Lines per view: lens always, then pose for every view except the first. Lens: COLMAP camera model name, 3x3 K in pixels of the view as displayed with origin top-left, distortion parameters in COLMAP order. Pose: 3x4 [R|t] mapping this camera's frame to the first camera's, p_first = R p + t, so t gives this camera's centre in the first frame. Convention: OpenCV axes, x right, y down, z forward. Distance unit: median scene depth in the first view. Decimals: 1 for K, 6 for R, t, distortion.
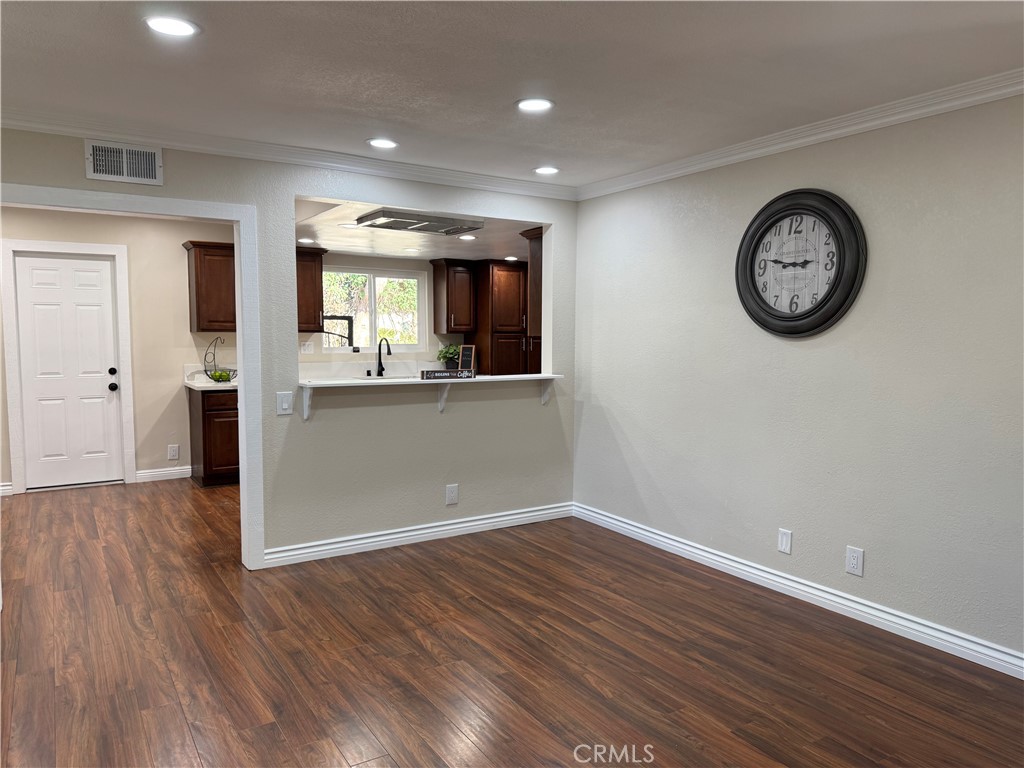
lens RADIAL K [[718.0, 0, 515.9], [0, 718.0, 390.5], [0, 0, 1]] dist [0.076052, -0.104081]
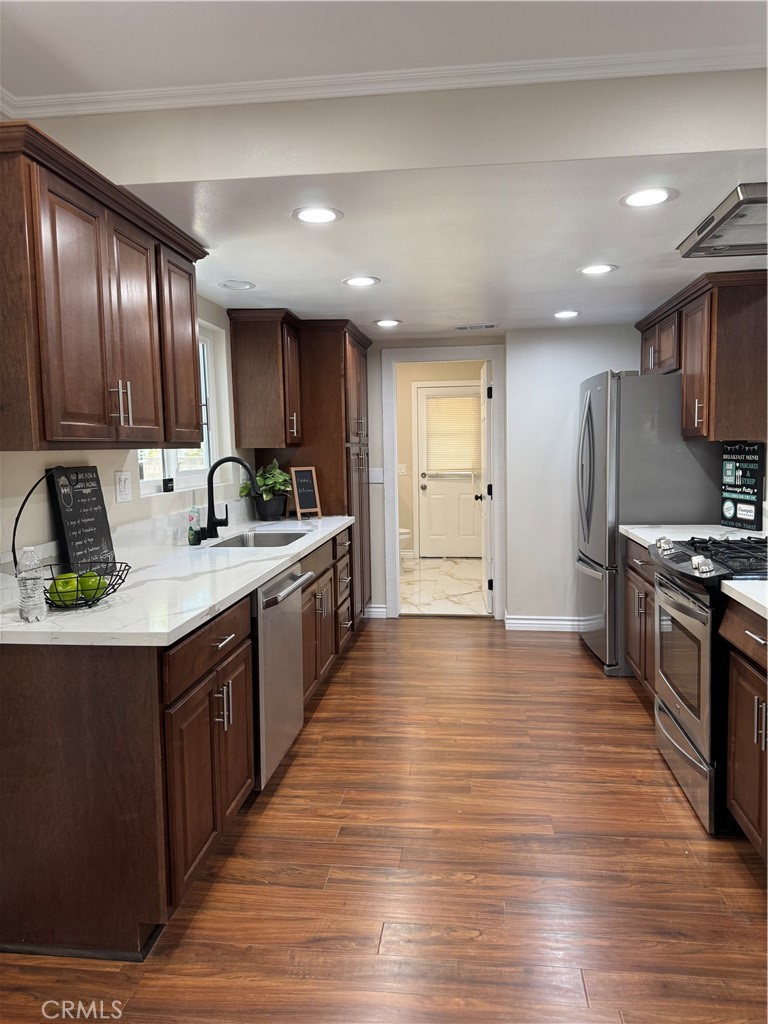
lens RADIAL K [[718.0, 0, 386.4], [0, 718.0, 512.1], [0, 0, 1]] dist [0.076052, -0.104081]
pose [[0.637393, -0.087470, 0.765558, -0.874814], [0.083980, 0.995503, 0.043822, -0.087012], [-0.765948, 0.036360, 0.641873, 1.077690]]
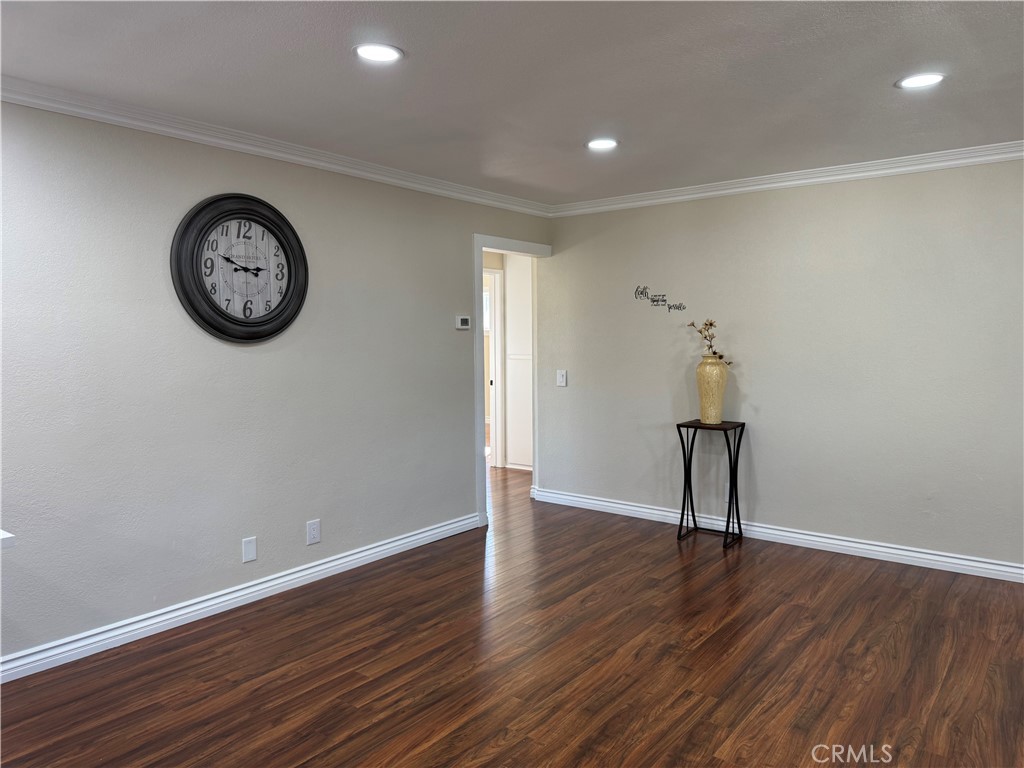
lens RADIAL K [[718.0, 0, 520.1], [0, 718.0, 392.8], [0, 0, 1]] dist [0.076052, -0.104081]
pose [[-0.346147, -0.077696, 0.934958, -0.603304], [0.079292, 0.990577, 0.111673, -0.076826], [-0.934824, 0.112790, -0.336724, 0.879302]]
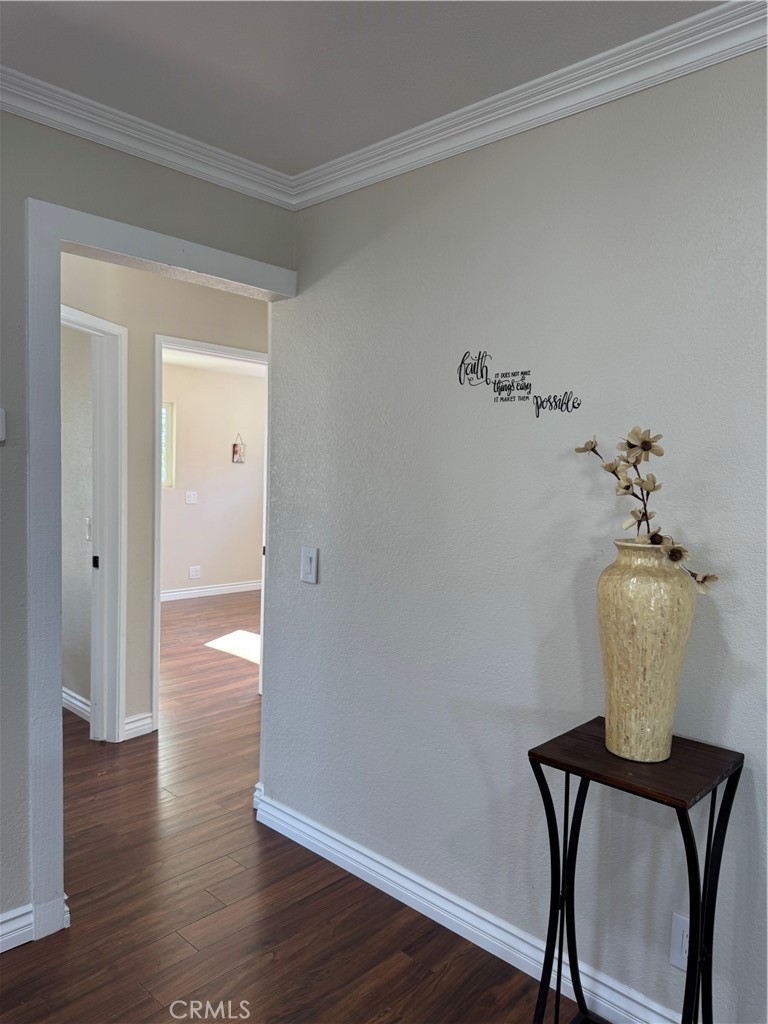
lens RADIAL K [[718.0, 0, 386.7], [0, 718.0, 523.9], [0, 0, 1]] dist [0.076052, -0.104081]
pose [[-0.249452, -0.078714, 0.965183, 0.041655], [0.047687, 0.994483, 0.093429, -0.034962], [-0.967212, 0.069333, -0.244322, 0.421914]]
